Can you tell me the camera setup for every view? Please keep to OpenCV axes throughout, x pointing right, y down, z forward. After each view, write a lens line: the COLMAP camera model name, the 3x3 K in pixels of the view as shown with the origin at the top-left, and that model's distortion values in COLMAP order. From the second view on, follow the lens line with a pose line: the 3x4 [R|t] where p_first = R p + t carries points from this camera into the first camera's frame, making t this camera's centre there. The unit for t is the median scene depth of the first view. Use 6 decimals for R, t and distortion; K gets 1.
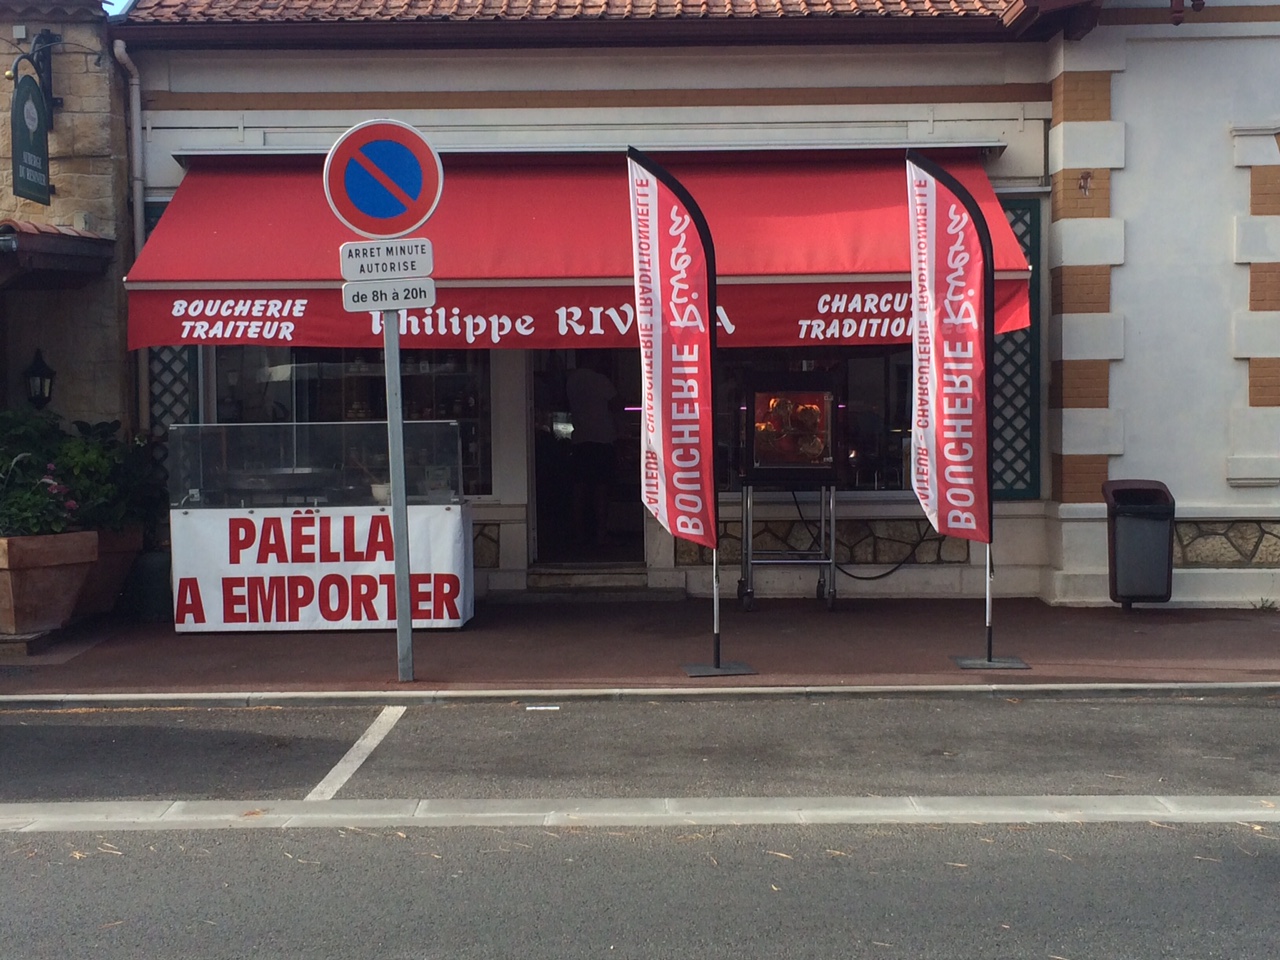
lens RADIAL K [[1793.3, 0, 640.2], [0, 1793.3, 482.1], [0, 0, 1]] dist [0.041720, 0.000000]
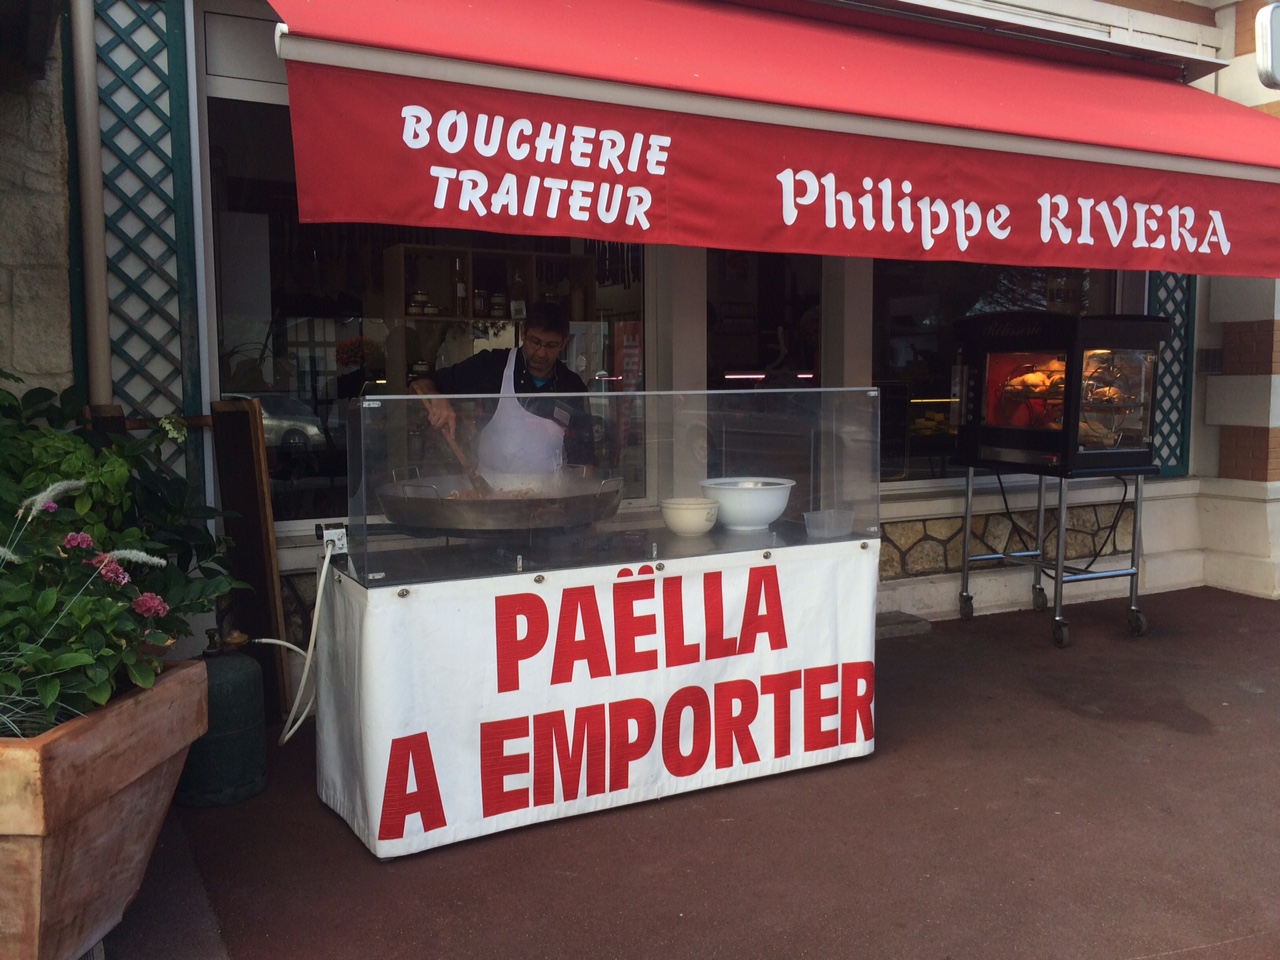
lens RADIAL K [[1097.5, 0, 640.9], [0, 1097.5, 472.8], [0, 0, 1]] dist [0.103913, -0.026703]
pose [[0.881947, -0.035396, 0.470017, -0.330440], [0.016805, 0.998904, 0.043691, -0.024609], [-0.471048, -0.030635, 0.881575, 0.727466]]
